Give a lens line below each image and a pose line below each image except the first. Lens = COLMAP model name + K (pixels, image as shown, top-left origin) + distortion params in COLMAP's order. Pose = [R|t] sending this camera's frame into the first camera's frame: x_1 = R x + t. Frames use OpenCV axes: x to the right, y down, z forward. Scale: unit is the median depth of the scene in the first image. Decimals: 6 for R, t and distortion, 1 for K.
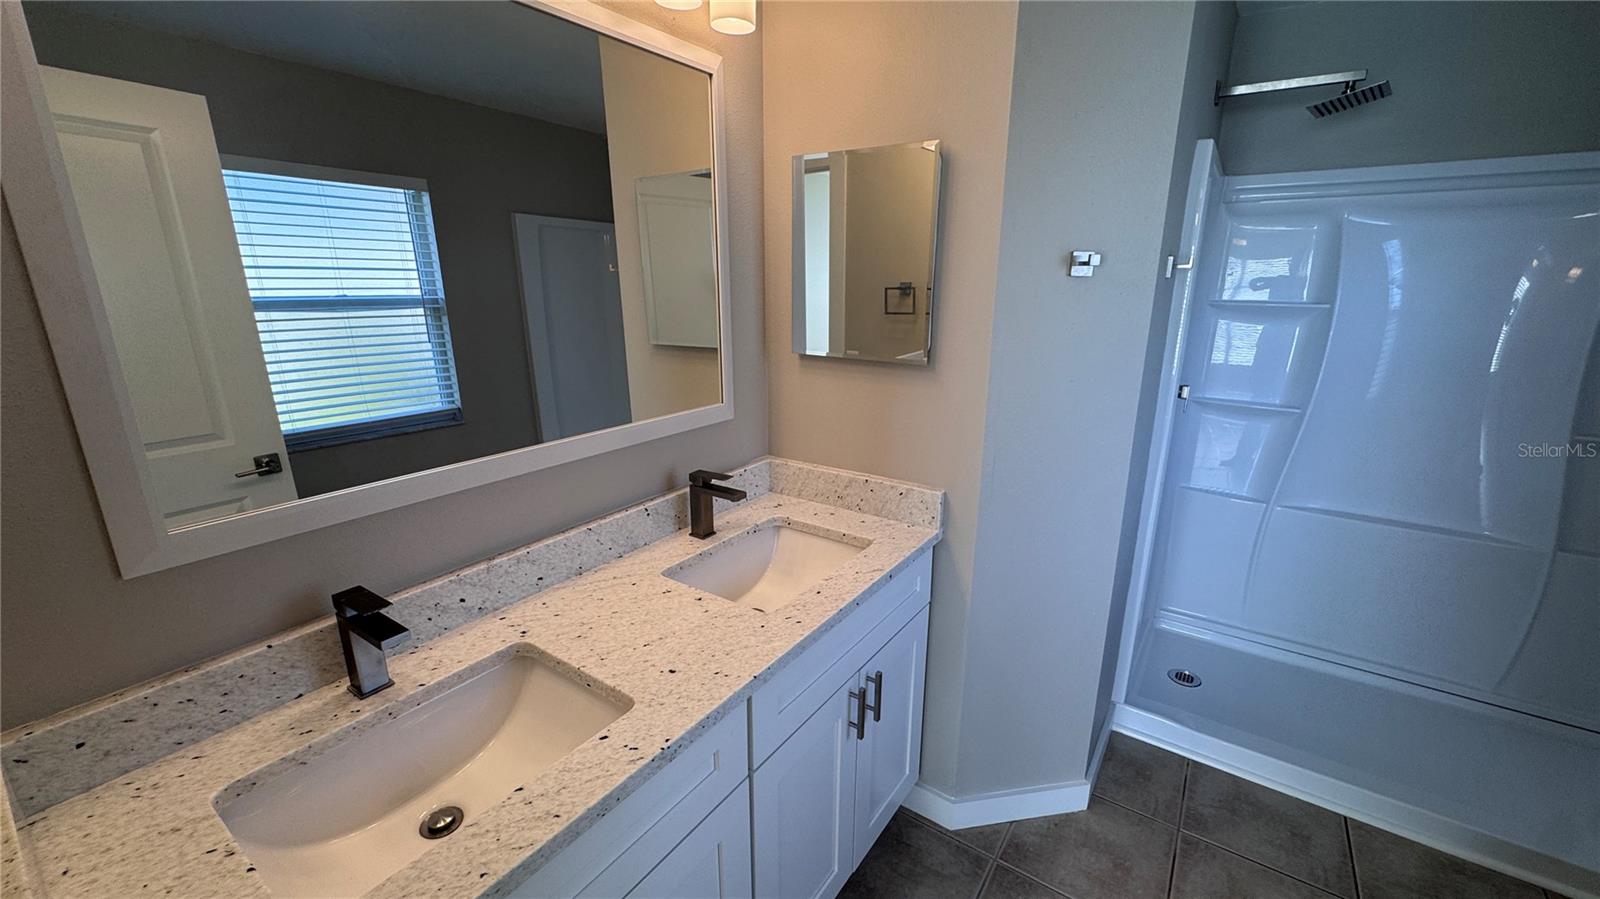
lens RADIAL K [[642.0, 0, 801.5], [0, 642.0, 453.3], [0, 0, 1]] dist [-0.004560, 0.000498]
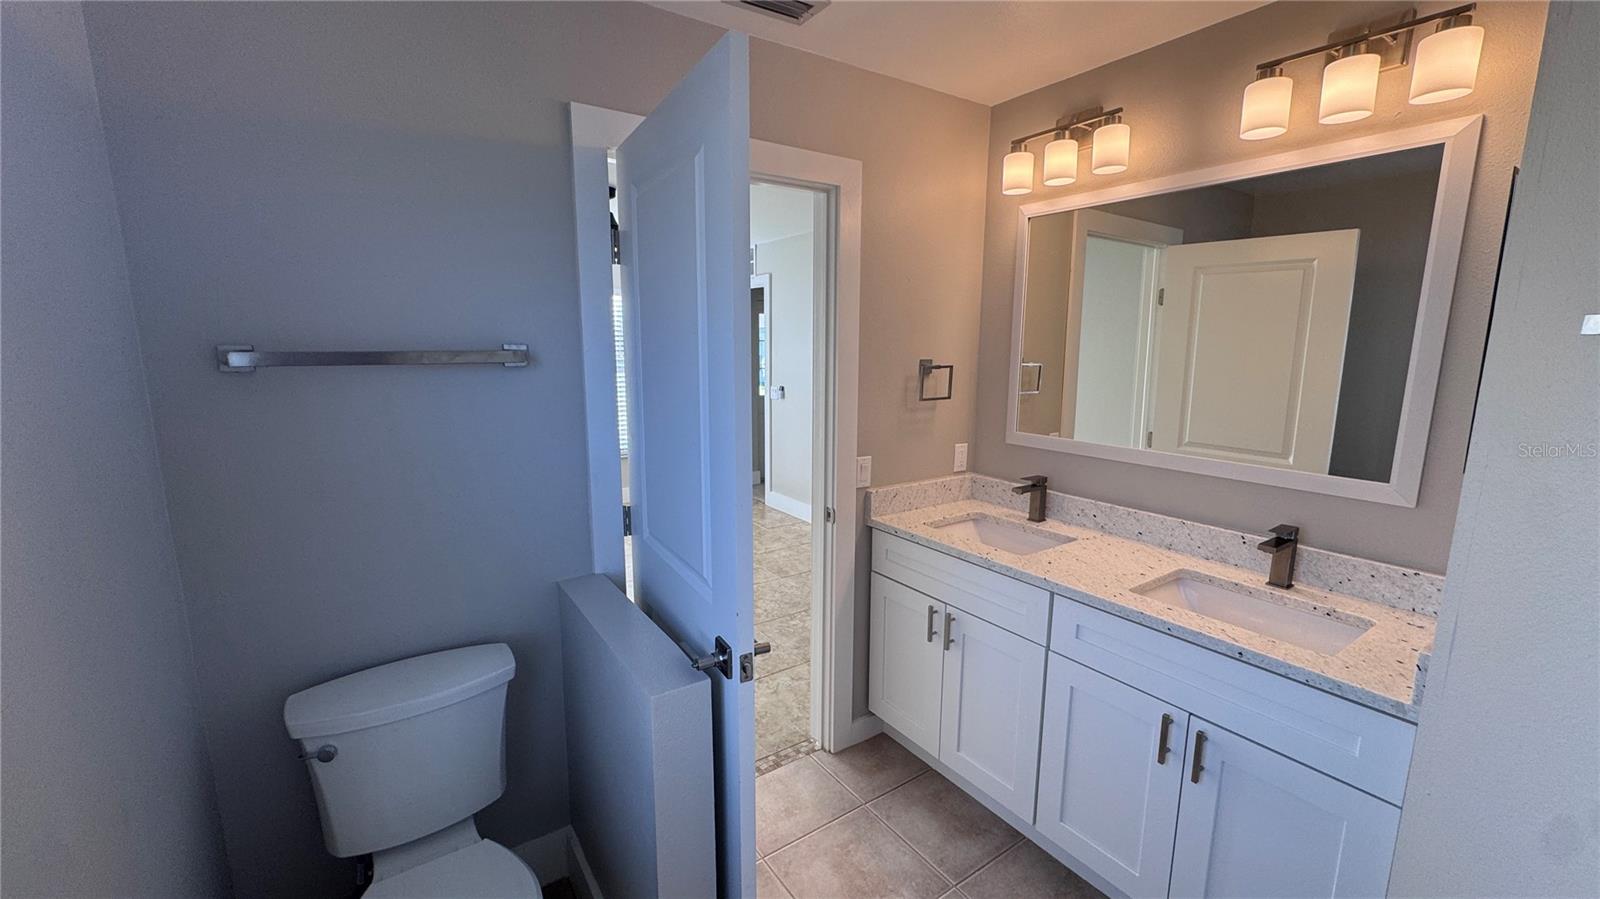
lens RADIAL K [[642.0, 0, 797.3], [0, 642.0, 449.1], [0, 0, 1]] dist [-0.004560, 0.000498]
pose [[-0.366912, 0.157460, -0.916832, 1.208232], [-0.241364, 0.935705, 0.257294, -0.185689], [0.898398, 0.315695, -0.305316, 0.591267]]
